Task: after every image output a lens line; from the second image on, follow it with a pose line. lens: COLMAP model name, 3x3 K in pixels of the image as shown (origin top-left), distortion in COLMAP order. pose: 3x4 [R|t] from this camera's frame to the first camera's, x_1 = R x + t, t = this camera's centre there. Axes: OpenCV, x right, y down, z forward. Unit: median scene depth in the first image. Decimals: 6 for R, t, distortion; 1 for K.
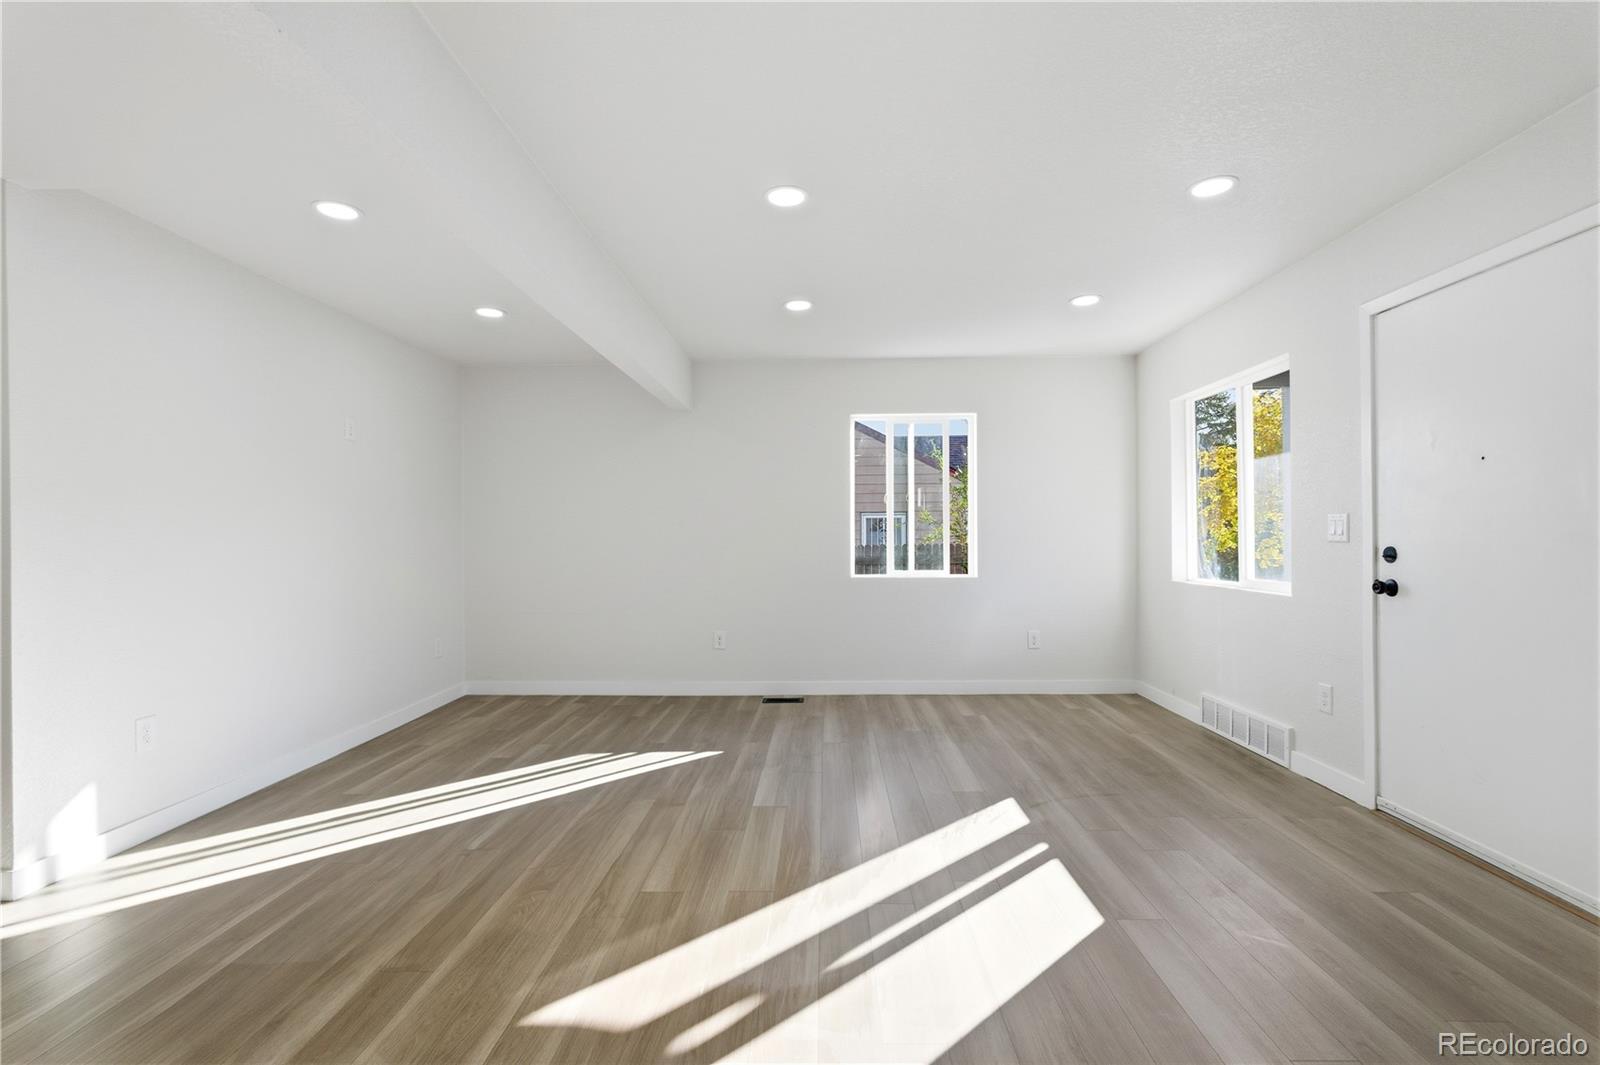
lens RADIAL K [[703.4, 0, 799.6], [0, 703.4, 533.8], [0, 0, 1]] dist [-0.007806, 0.001996]
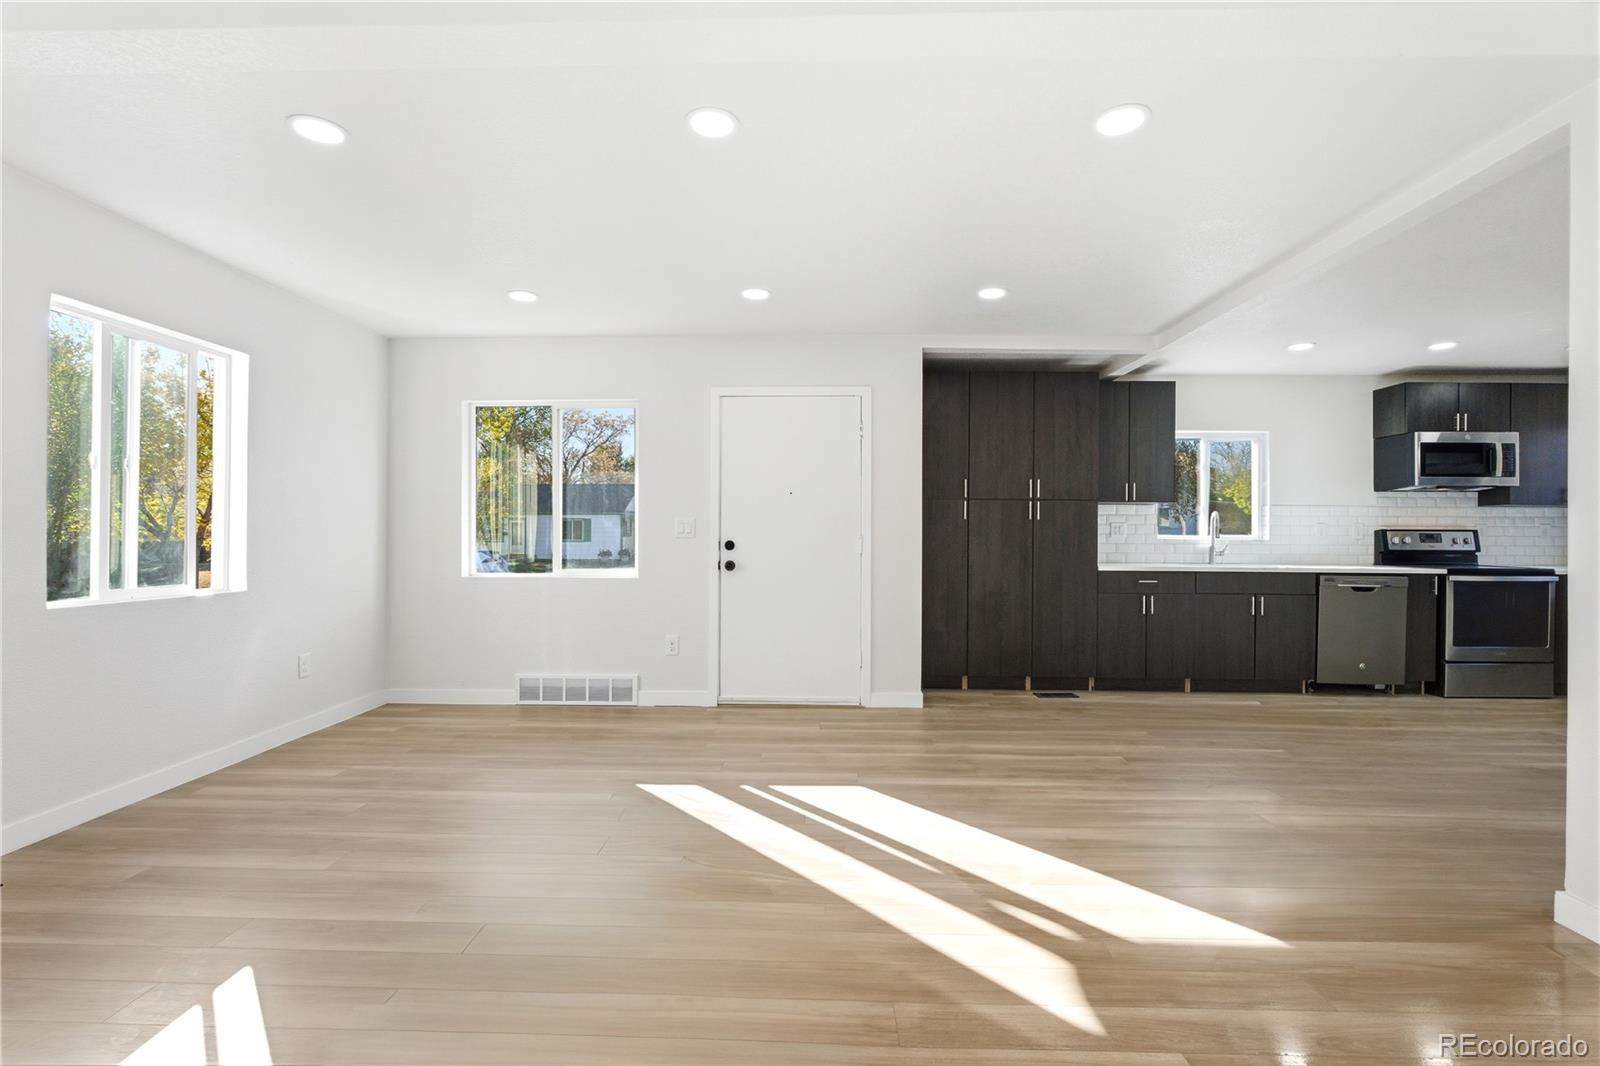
lens RADIAL K [[703.4, 0, 794.5], [0, 703.4, 538.0], [0, 0, 1]] dist [-0.007806, 0.001996]
pose [[-0.015751, 0.002541, 0.999873, -0.619441], [-0.006967, 0.999972, -0.002651, 0.011981], [-0.999852, -0.007008, -0.015733, 0.669773]]
